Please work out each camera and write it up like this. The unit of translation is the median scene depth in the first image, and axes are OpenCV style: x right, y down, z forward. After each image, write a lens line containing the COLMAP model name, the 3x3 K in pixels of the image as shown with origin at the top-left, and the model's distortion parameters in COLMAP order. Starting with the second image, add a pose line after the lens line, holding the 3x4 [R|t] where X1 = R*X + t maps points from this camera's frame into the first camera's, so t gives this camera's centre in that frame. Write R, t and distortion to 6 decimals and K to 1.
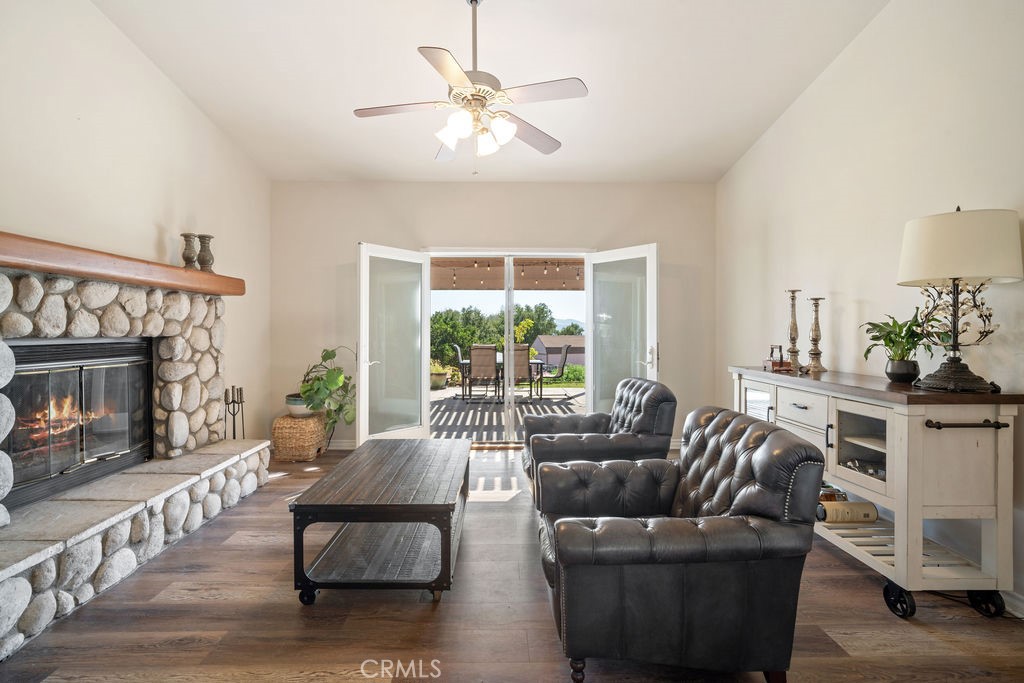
lens RADIAL K [[478.6, 0, 505.4], [0, 478.6, 339.5], [0, 0, 1]] dist [-0.013647, 0.000391]
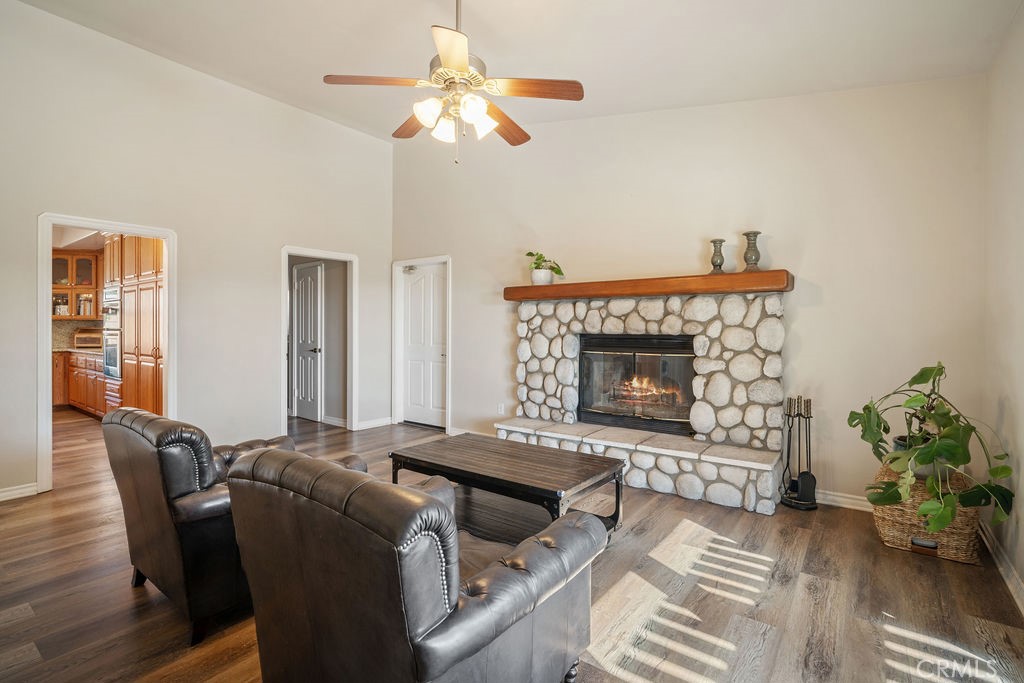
lens RADIAL K [[478.6, 0, 505.4], [0, 478.6, 339.5], [0, 0, 1]] dist [-0.013647, 0.000391]
pose [[-0.616747, 0.006346, -0.787136, 0.478695], [-0.021028, 0.999478, 0.024535, -0.013226], [0.786881, 0.031684, -0.616291, 1.298851]]
